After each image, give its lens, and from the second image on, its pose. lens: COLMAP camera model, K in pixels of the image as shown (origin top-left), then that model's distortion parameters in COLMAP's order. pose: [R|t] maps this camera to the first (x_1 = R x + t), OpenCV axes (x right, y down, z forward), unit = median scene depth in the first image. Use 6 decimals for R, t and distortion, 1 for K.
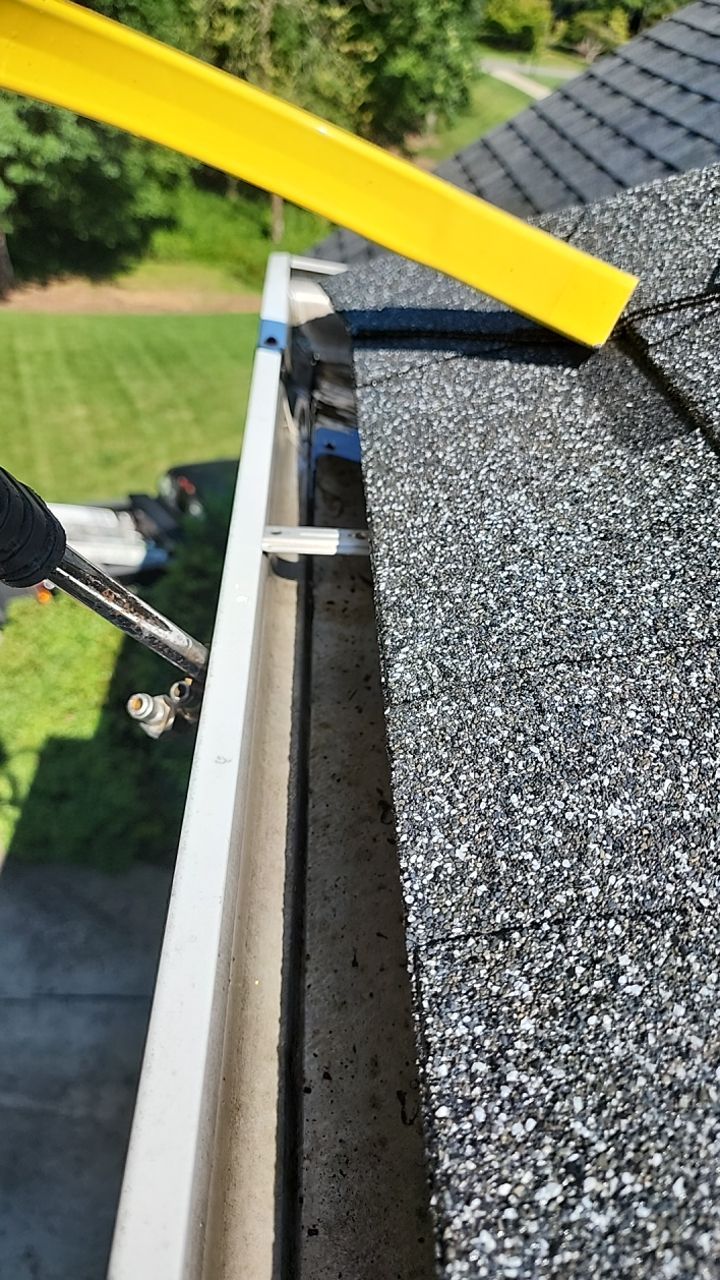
lens RADIAL K [[897.3, 0, 367.5], [0, 897.3, 671.5], [0, 0, 1]] dist [0.038842, -0.019991]
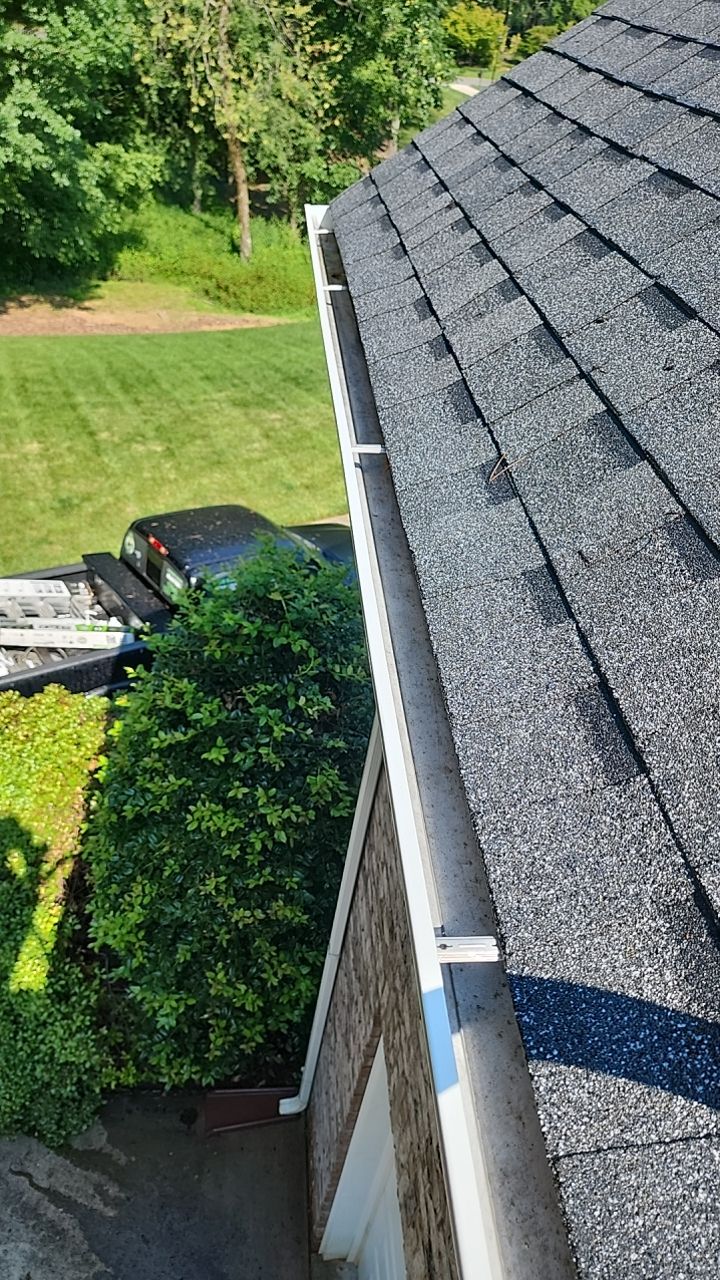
lens RADIAL K [[897.3, 0, 367.5], [0, 897.3, 671.5], [0, 0, 1]] dist [0.038842, -0.019991]
pose [[0.998841, -0.045463, 0.015788, -0.021011], [0.045689, 0.998854, -0.014266, -0.044843], [-0.015121, 0.014971, 0.999774, 0.128487]]
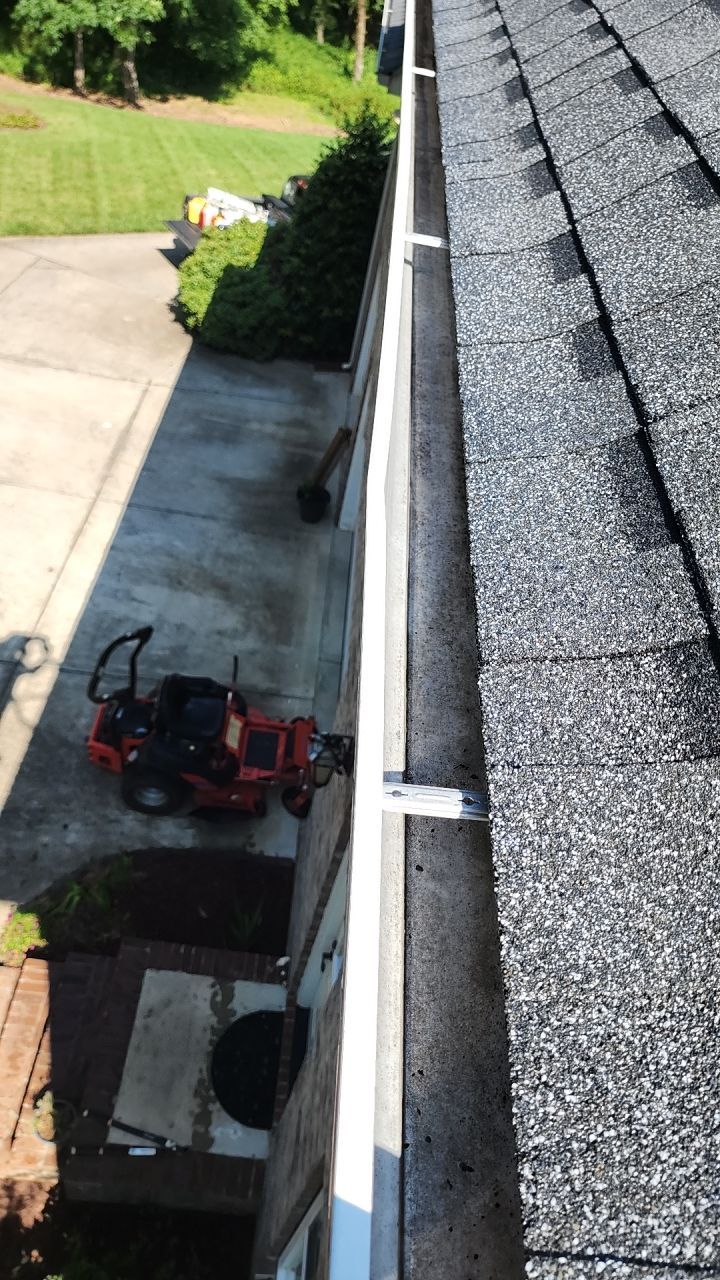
lens RADIAL K [[885.1, 0, 341.3], [0, 885.1, 659.7], [0, 0, 1]] dist [0.039635, -0.015034]
pose [[0.994534, 0.083061, -0.063263, 0.017199], [-0.076620, 0.992212, 0.098207, 0.269599], [0.070928, -0.092823, 0.993153, -0.356366]]
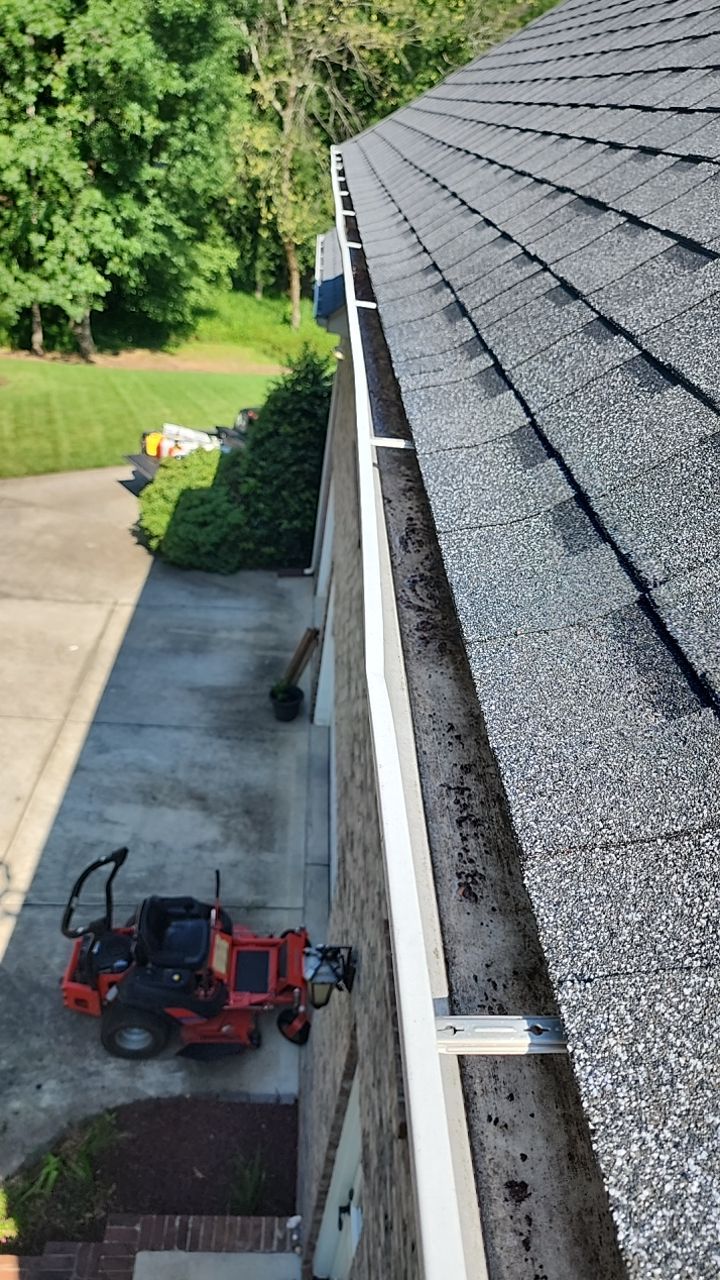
lens RADIAL K [[897.3, 0, 367.5], [0, 897.3, 671.5], [0, 0, 1]] dist [0.038842, -0.019991]
pose [[0.999735, -0.016829, -0.015684, 0.015490], [0.015000, 0.993795, -0.110214, 0.269633], [0.017441, 0.109950, 0.993784, -0.352798]]
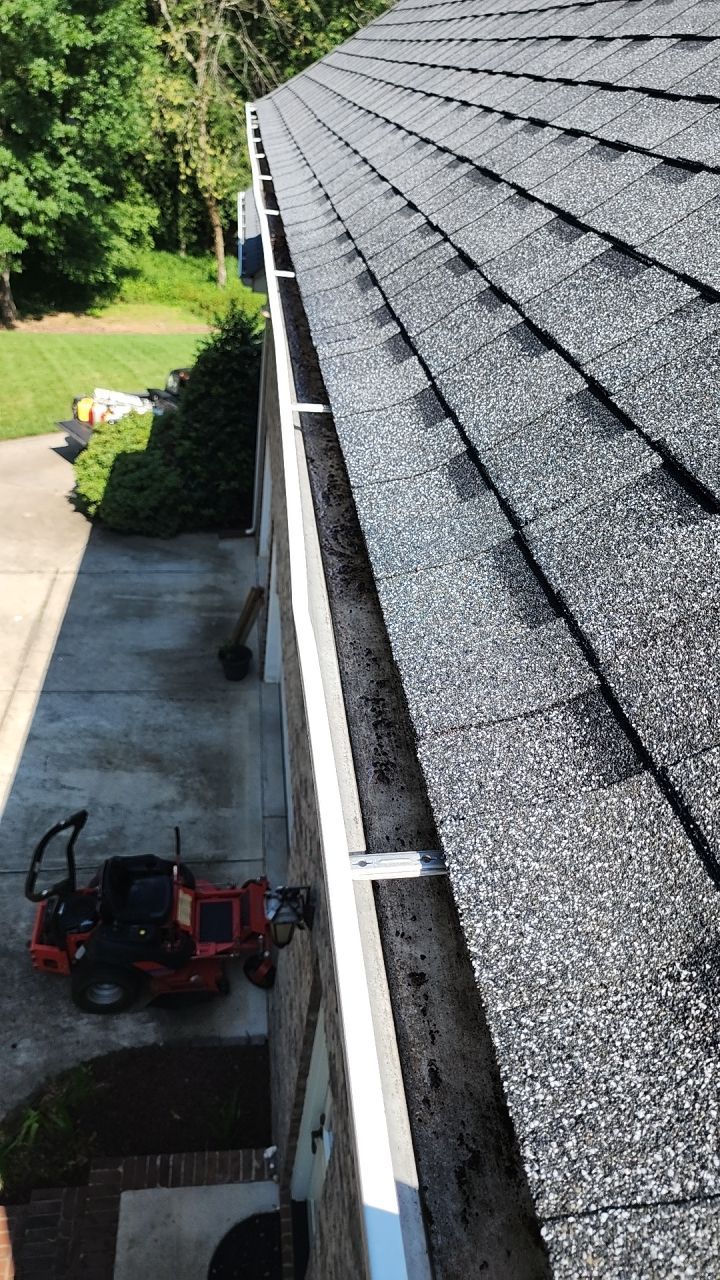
lens RADIAL K [[889.2, 0, 358.7], [0, 889.2, 655.2], [0, 0, 1]] dist [0.046063, -0.026422]
pose [[0.996891, -0.072302, 0.031326, 0.016875], [0.074509, 0.994306, -0.076186, 0.272078], [-0.025639, 0.078283, 0.996601, -0.361863]]
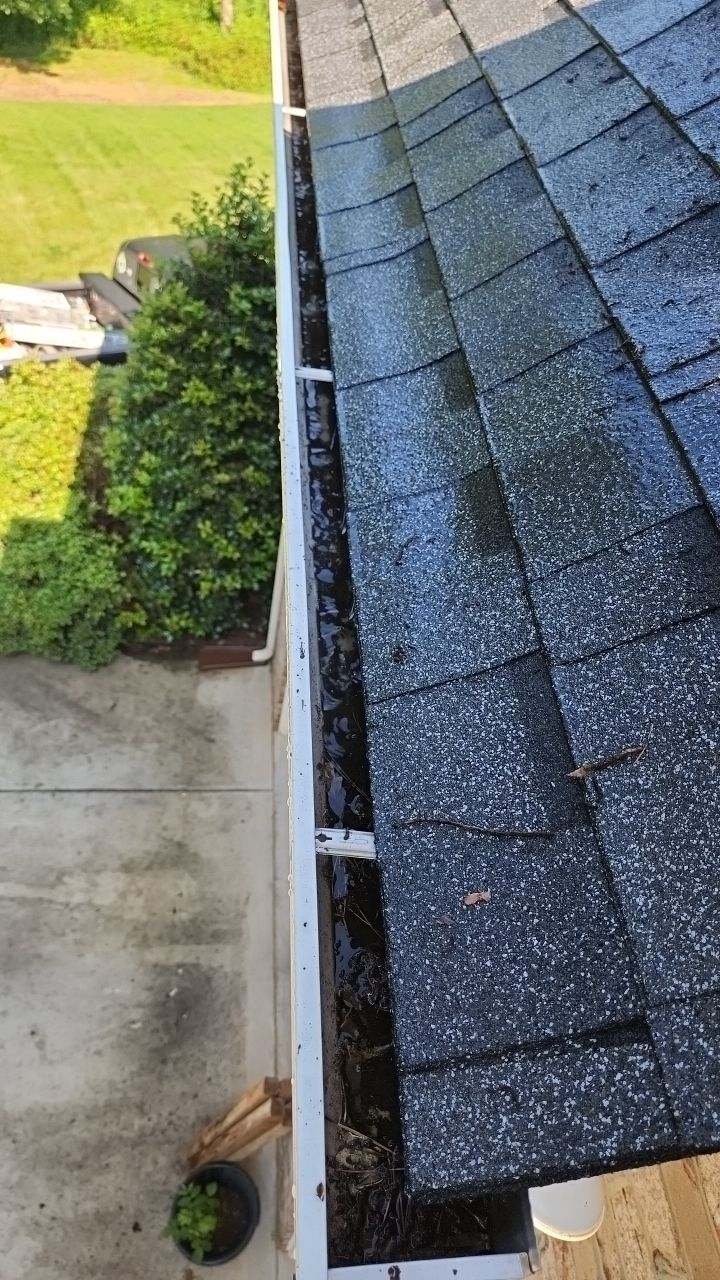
lens RADIAL K [[897.3, 0, 367.5], [0, 897.3, 671.5], [0, 0, 1]] dist [0.038842, -0.019991]
pose [[0.999254, -0.026651, 0.027946, -0.011798], [0.022031, 0.987786, 0.154251, 0.037447], [-0.031715, -0.153520, 0.987636, 0.032010]]
